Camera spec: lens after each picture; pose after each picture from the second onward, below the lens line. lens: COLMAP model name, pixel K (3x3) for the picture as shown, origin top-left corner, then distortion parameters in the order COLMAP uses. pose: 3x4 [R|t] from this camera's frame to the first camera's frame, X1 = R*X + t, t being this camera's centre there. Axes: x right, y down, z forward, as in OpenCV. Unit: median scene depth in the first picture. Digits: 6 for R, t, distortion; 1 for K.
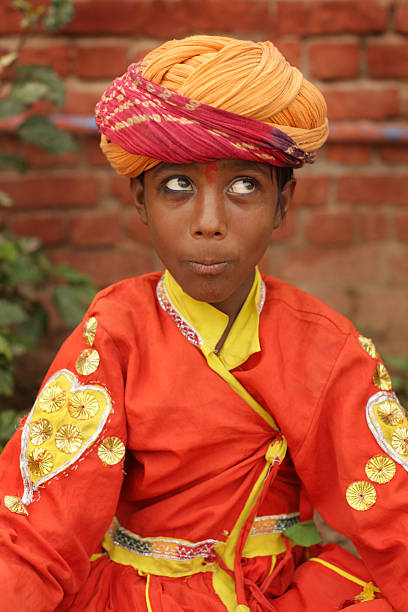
lens RADIAL K [[946.8, 0, 204.0], [0, 946.8, 306.0], [0, 0, 1]] dist [-0.238196, 0.285979]
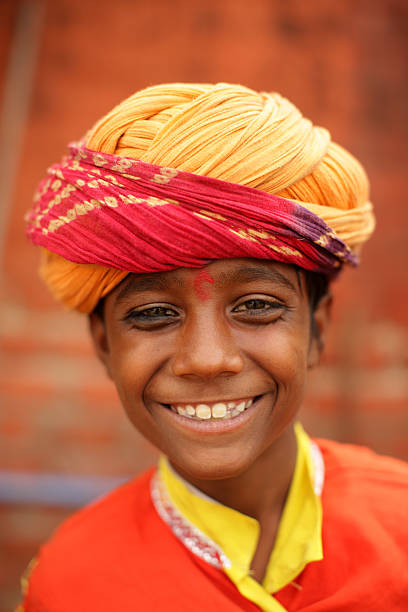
lens RADIAL K [[946.8, 0, 204.0], [0, 946.8, 306.0], [0, 0, 1]] dist [-0.238196, 0.285979]
pose [[0.996353, -0.085188, 0.004963, 0.003233], [0.084188, 0.971833, -0.220122, 0.013781], [0.013929, 0.219737, 0.975460, 0.386909]]
